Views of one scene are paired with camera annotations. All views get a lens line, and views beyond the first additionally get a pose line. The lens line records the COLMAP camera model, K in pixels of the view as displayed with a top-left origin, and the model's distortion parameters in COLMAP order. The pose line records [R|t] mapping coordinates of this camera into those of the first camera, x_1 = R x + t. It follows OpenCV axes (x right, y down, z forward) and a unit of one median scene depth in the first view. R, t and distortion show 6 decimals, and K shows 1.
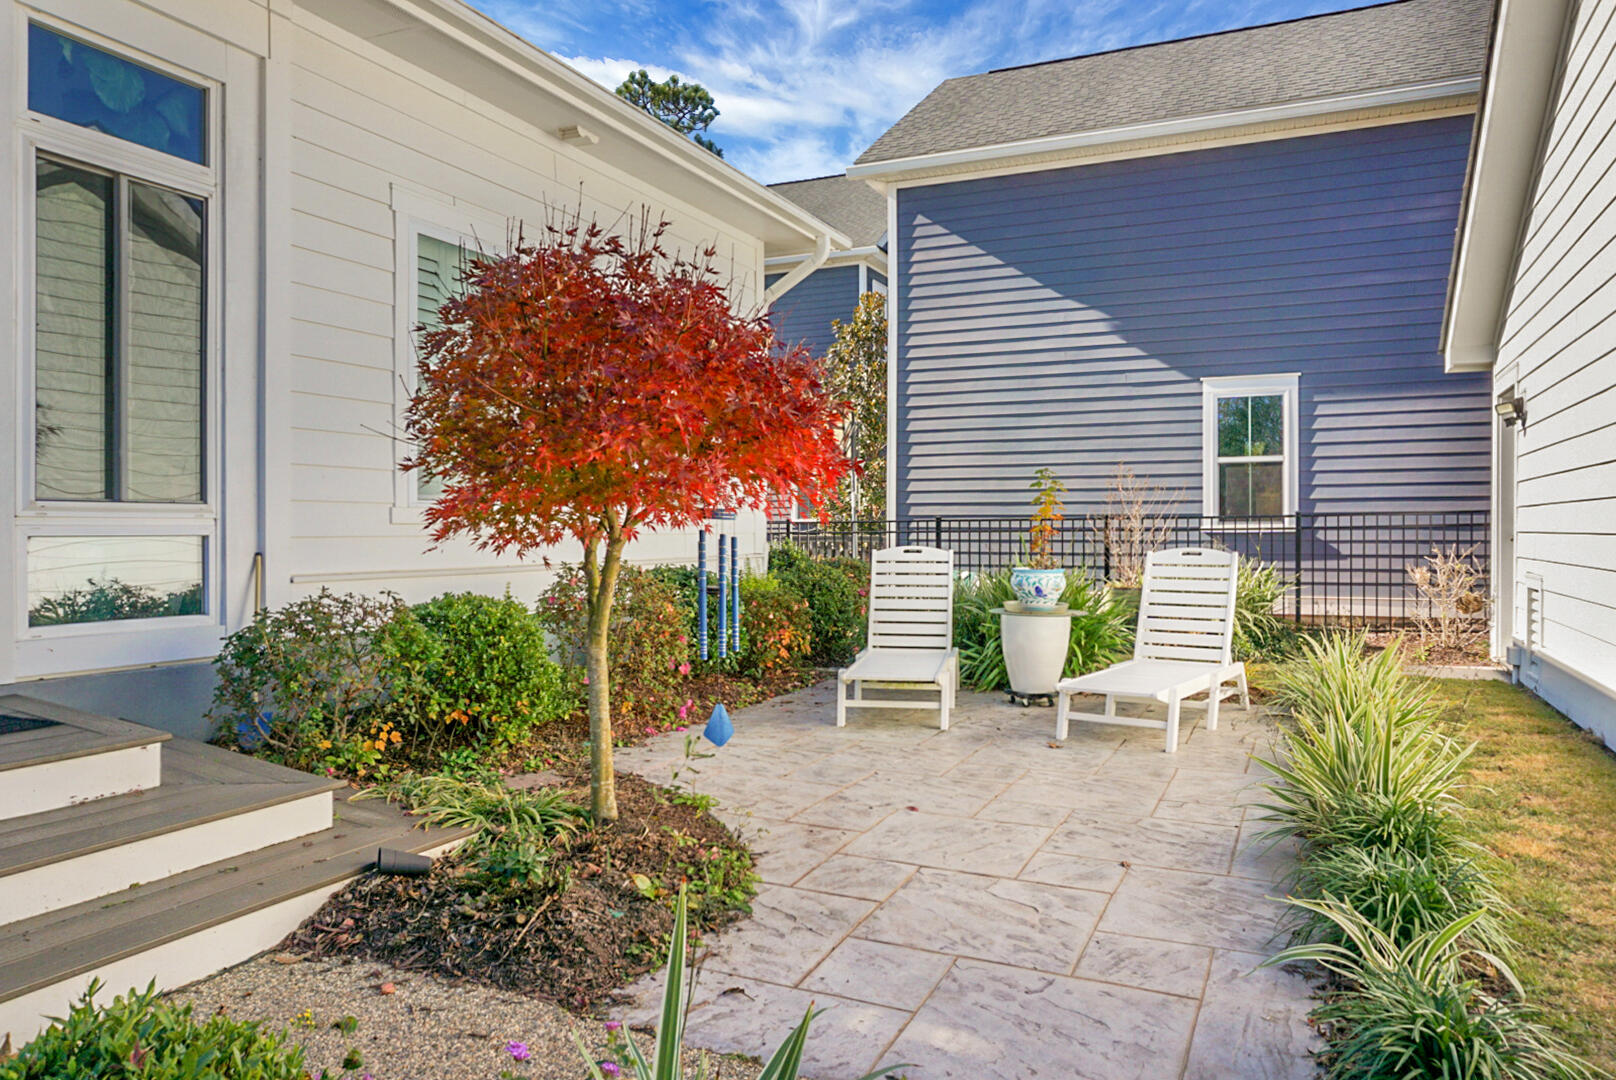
lens RADIAL K [[1126.5, 0, 805.6], [0, 1126.5, 529.9], [0, 0, 1]] dist [-0.032370, 0.004729]
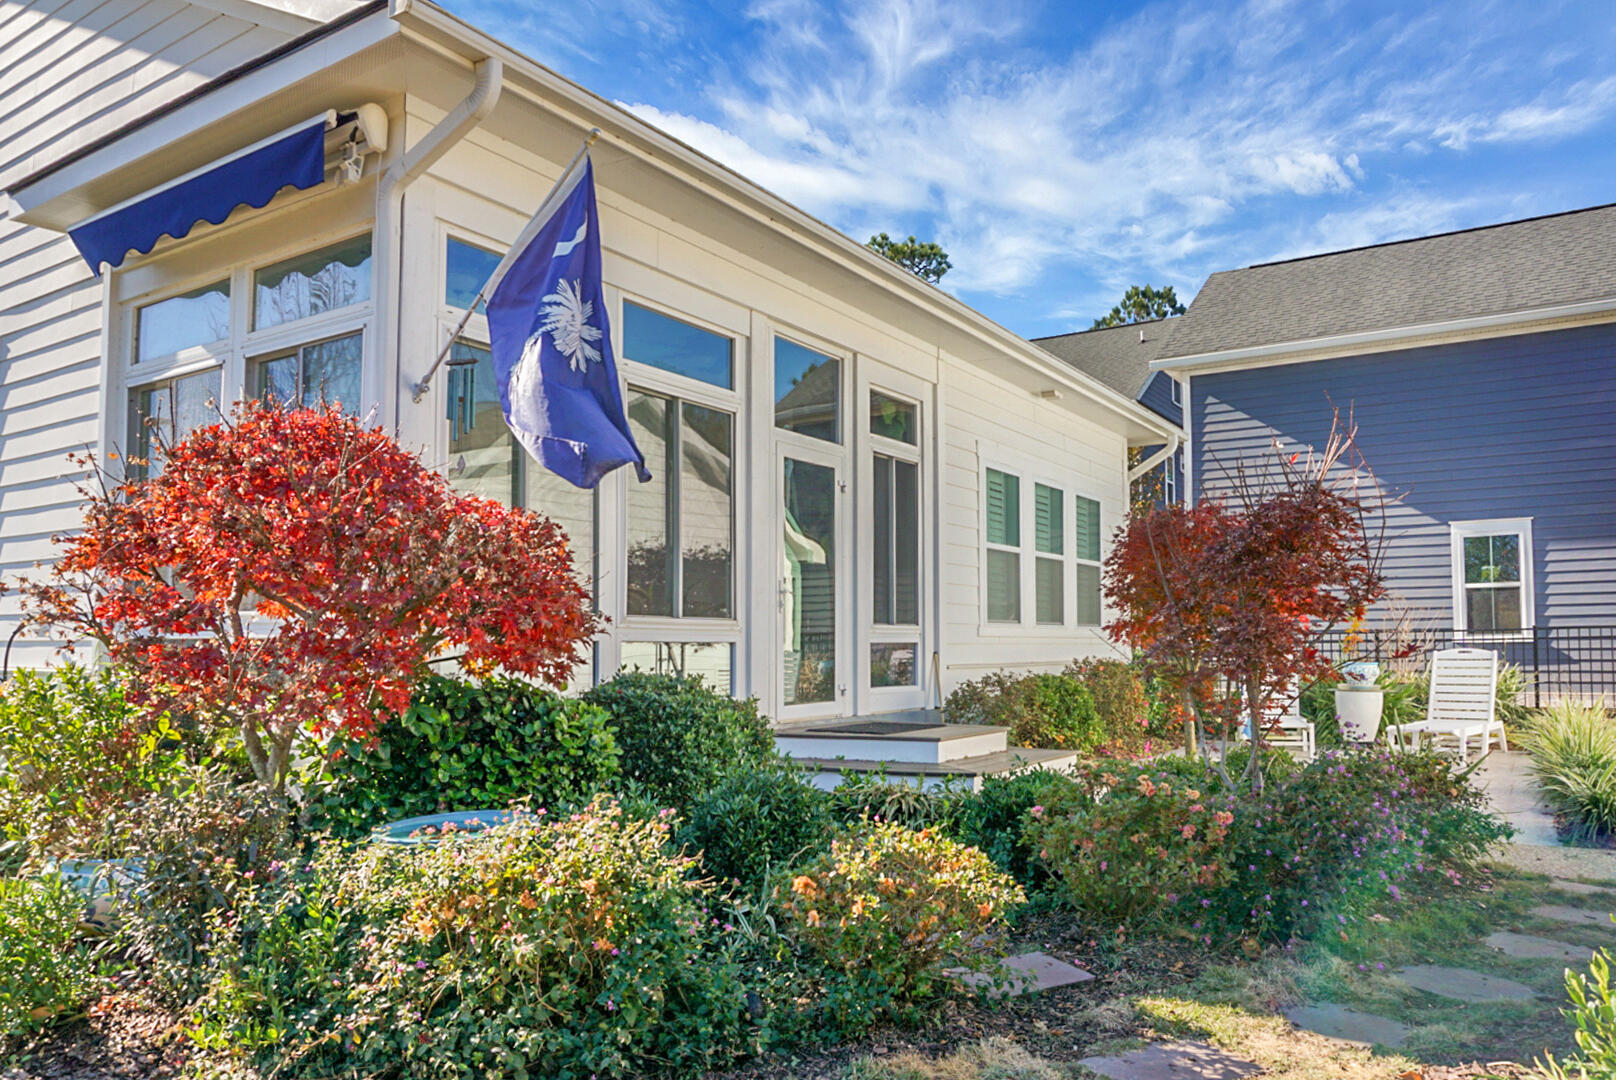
lens RADIAL K [[1126.5, 0, 818.2], [0, 1126.5, 596.7], [0, 0, 1]] dist [-0.032370, 0.004729]
pose [[0.988136, -0.009093, -0.153313, -0.171033], [0.001899, 0.998893, -0.047003, 0.008382], [0.153570, 0.046154, 0.987059, -0.375444]]
